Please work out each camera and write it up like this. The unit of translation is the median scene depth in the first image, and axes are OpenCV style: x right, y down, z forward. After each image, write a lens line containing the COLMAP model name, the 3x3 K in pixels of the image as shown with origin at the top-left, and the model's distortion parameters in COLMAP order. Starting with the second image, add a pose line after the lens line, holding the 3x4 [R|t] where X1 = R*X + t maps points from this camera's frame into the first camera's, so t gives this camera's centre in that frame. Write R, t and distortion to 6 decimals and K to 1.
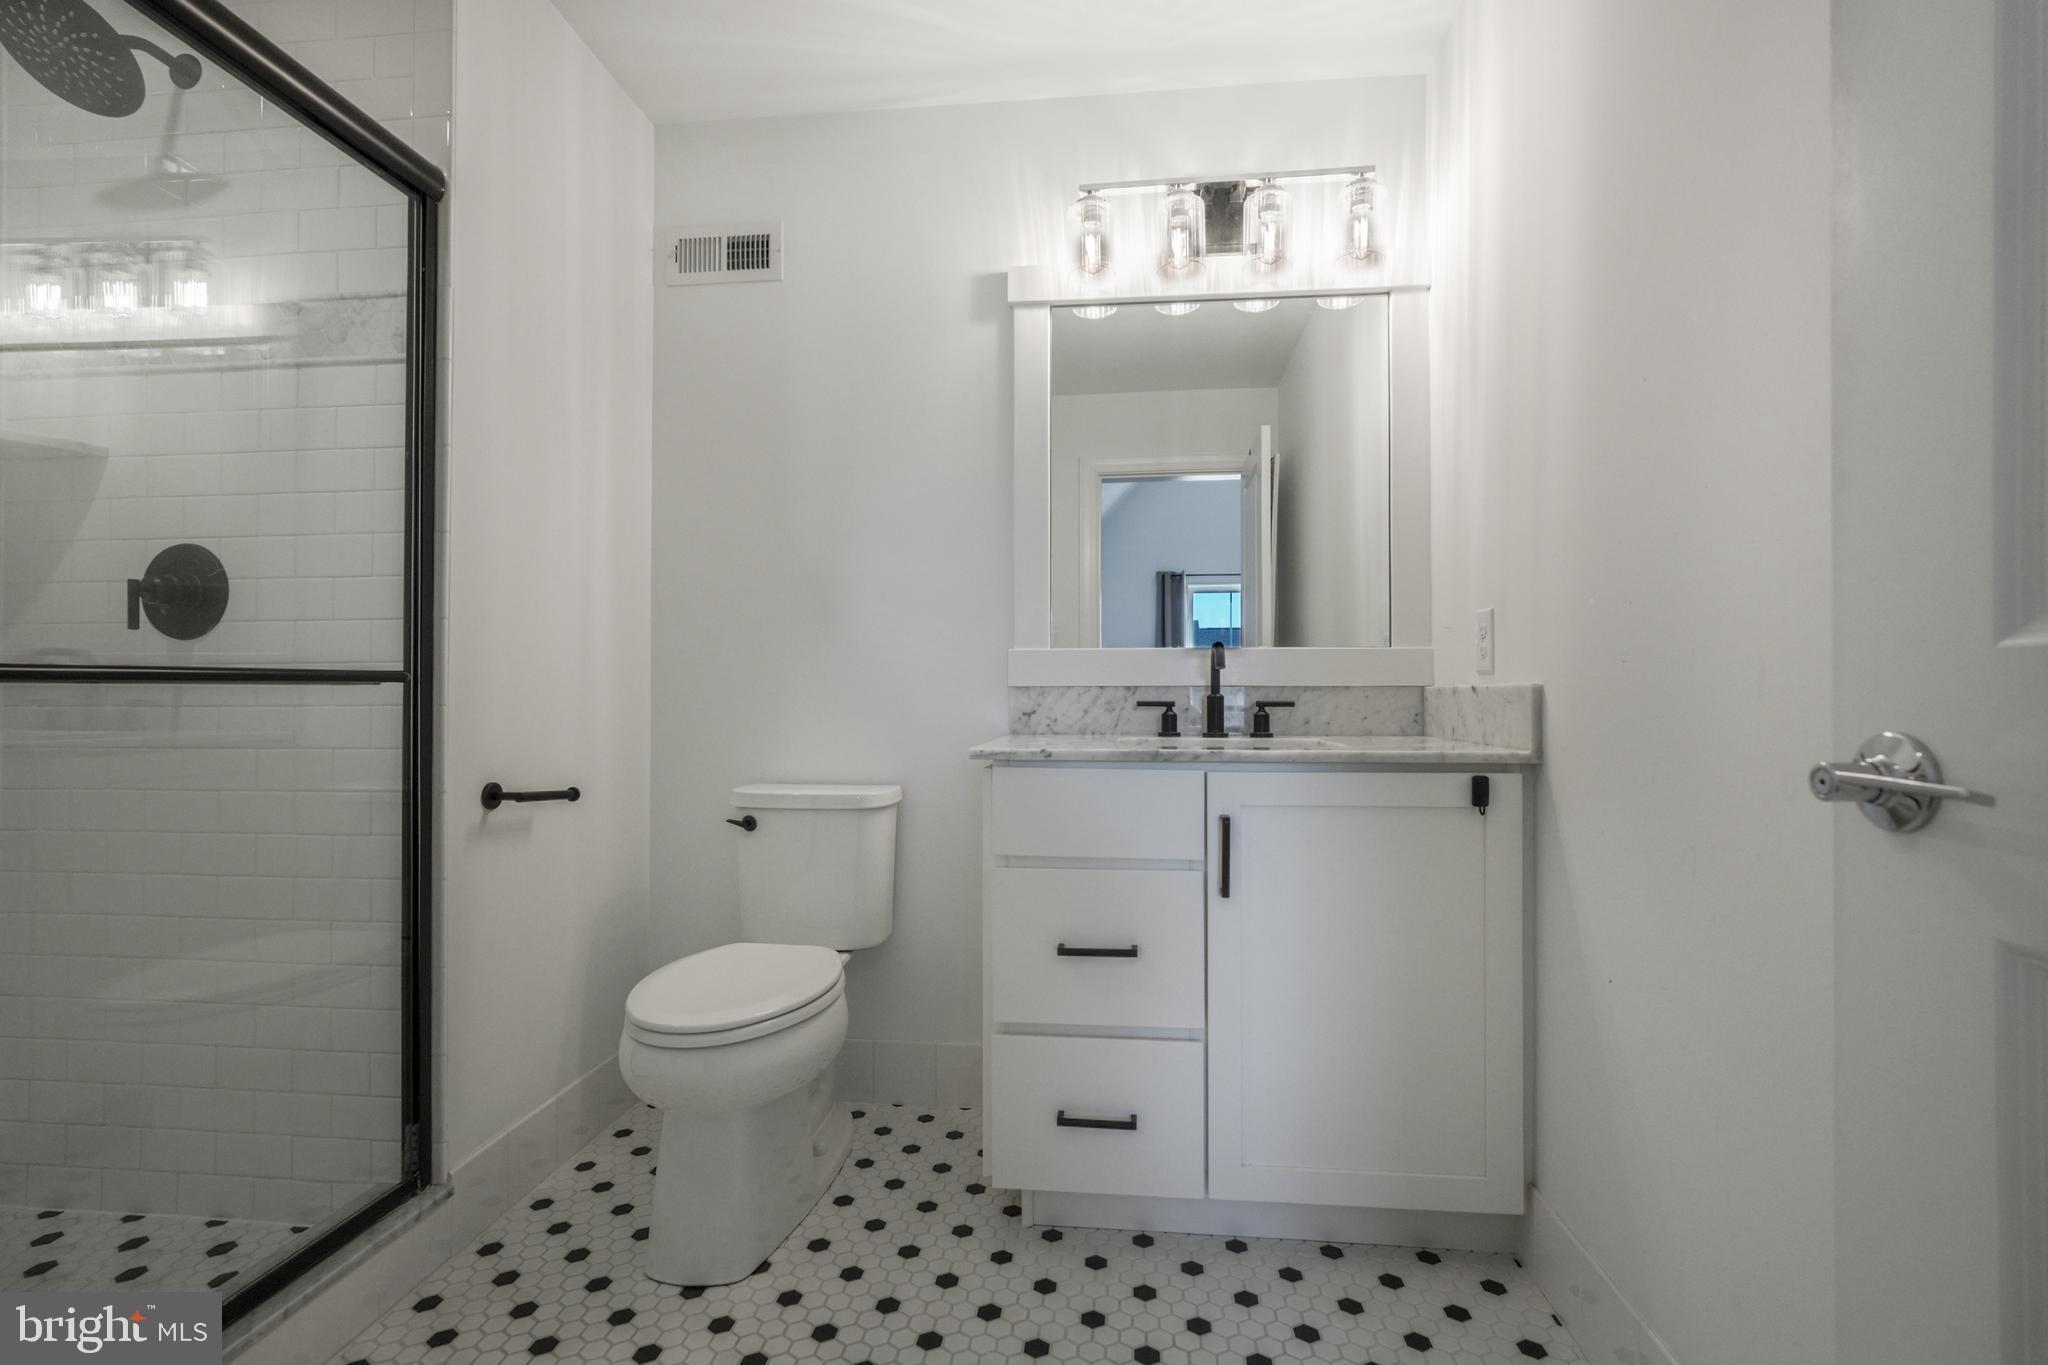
lens RADIAL K [[897.4, 0, 1024.0], [0, 897.4, 682.5], [0, 0, 1]] dist [-0.034732, 0.000104]
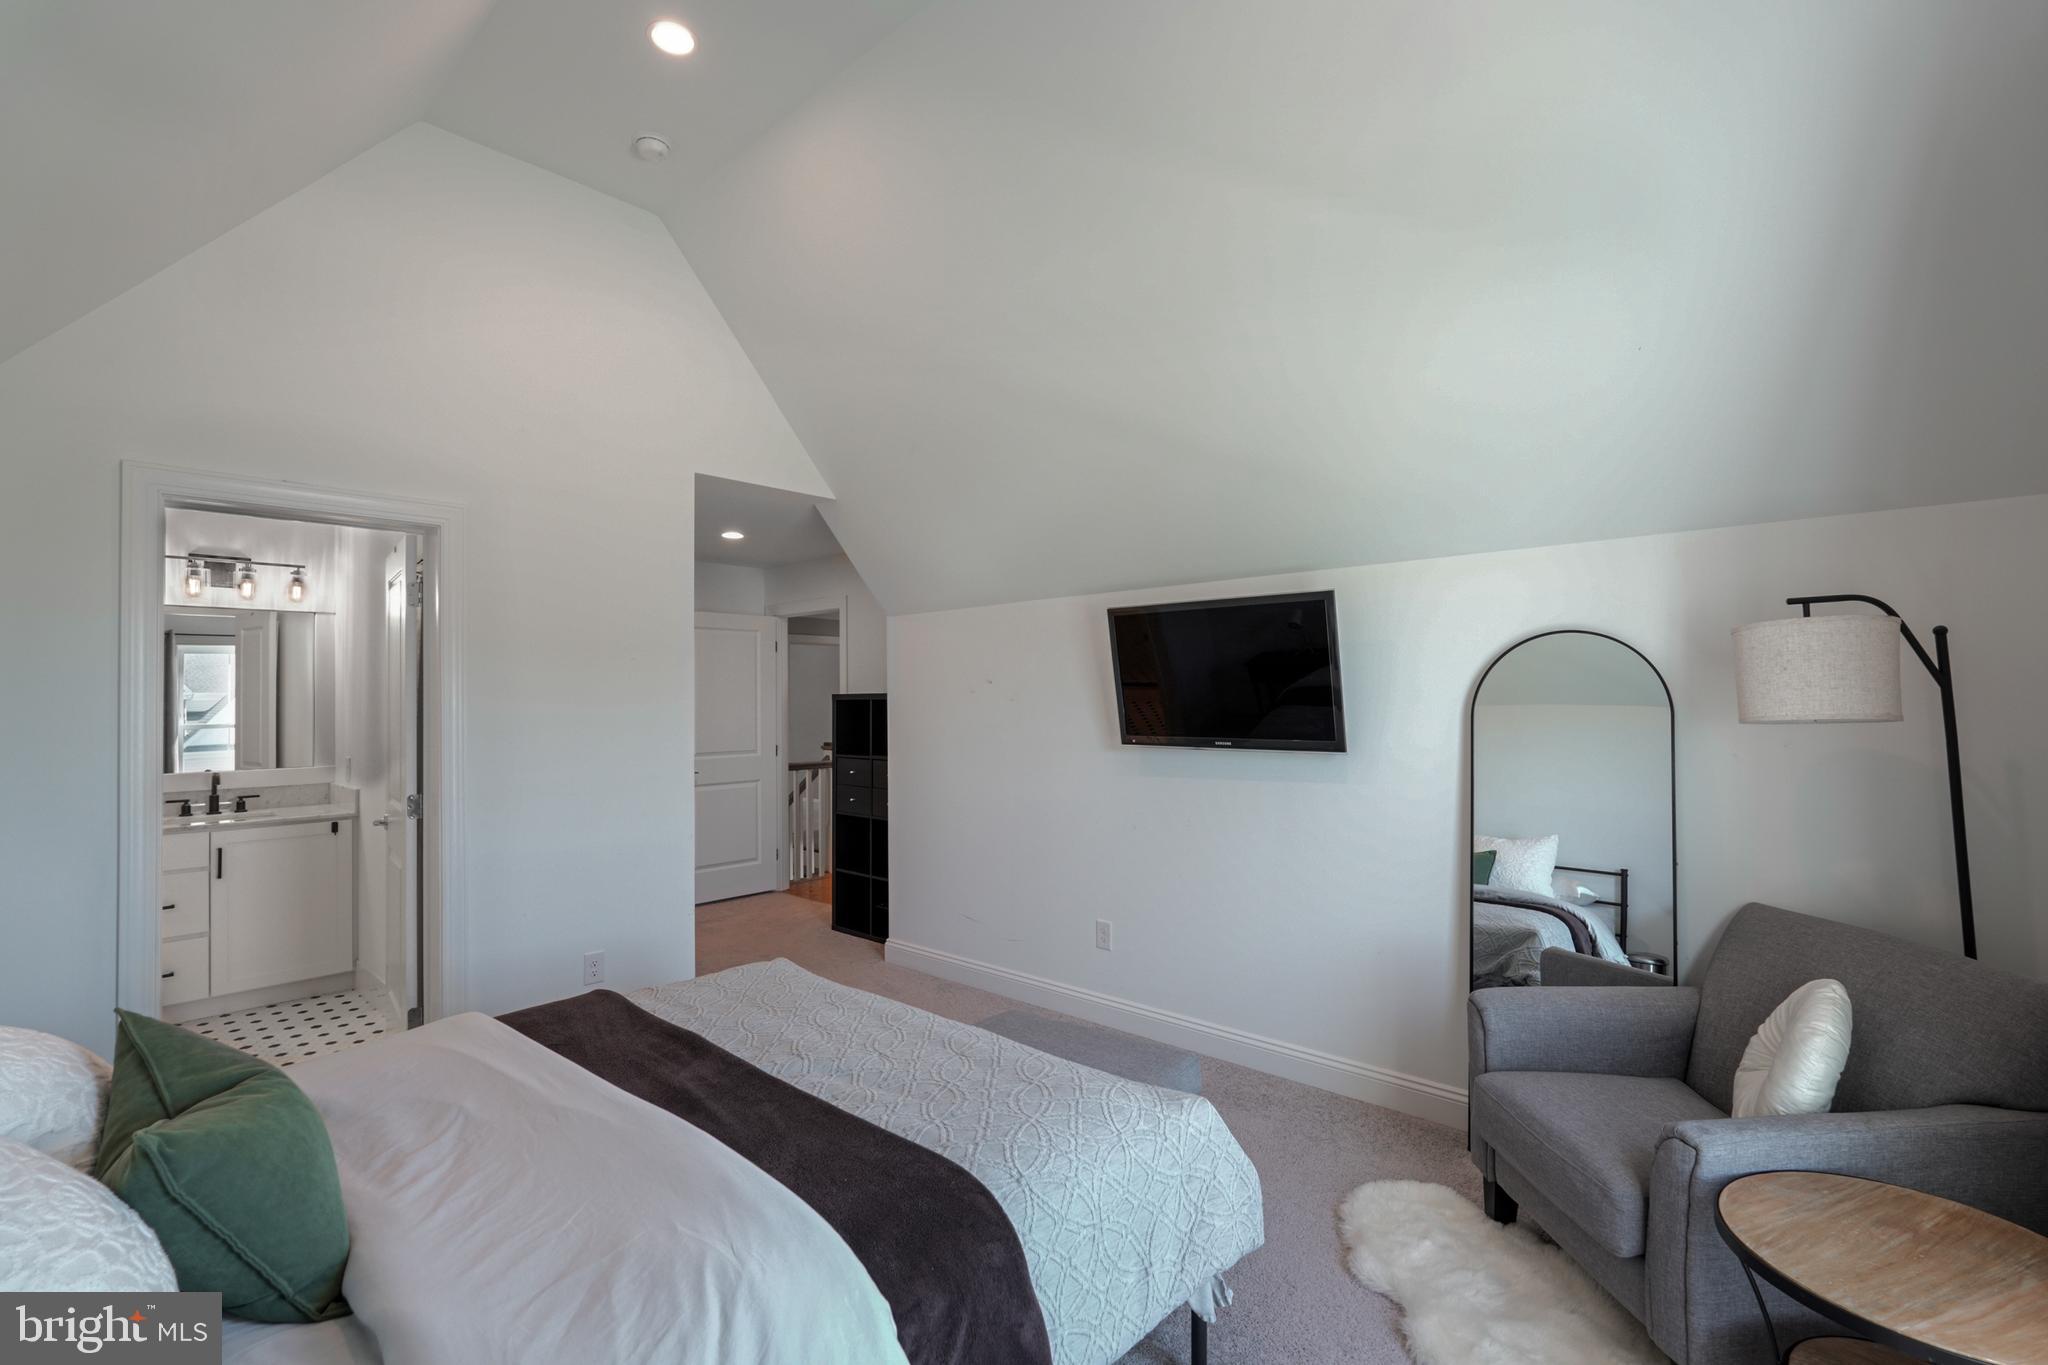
lens RADIAL K [[908.2, 0, 1023.1], [0, 908.2, 684.4], [0, 0, 1]] dist [-0.004486, 0.001060]
pose [[0.585647, 0.005585, 0.810547, -0.547098], [-0.005907, 0.999979, -0.002622, -0.335655], [-0.810544, -0.003253, 0.585668, -2.449655]]
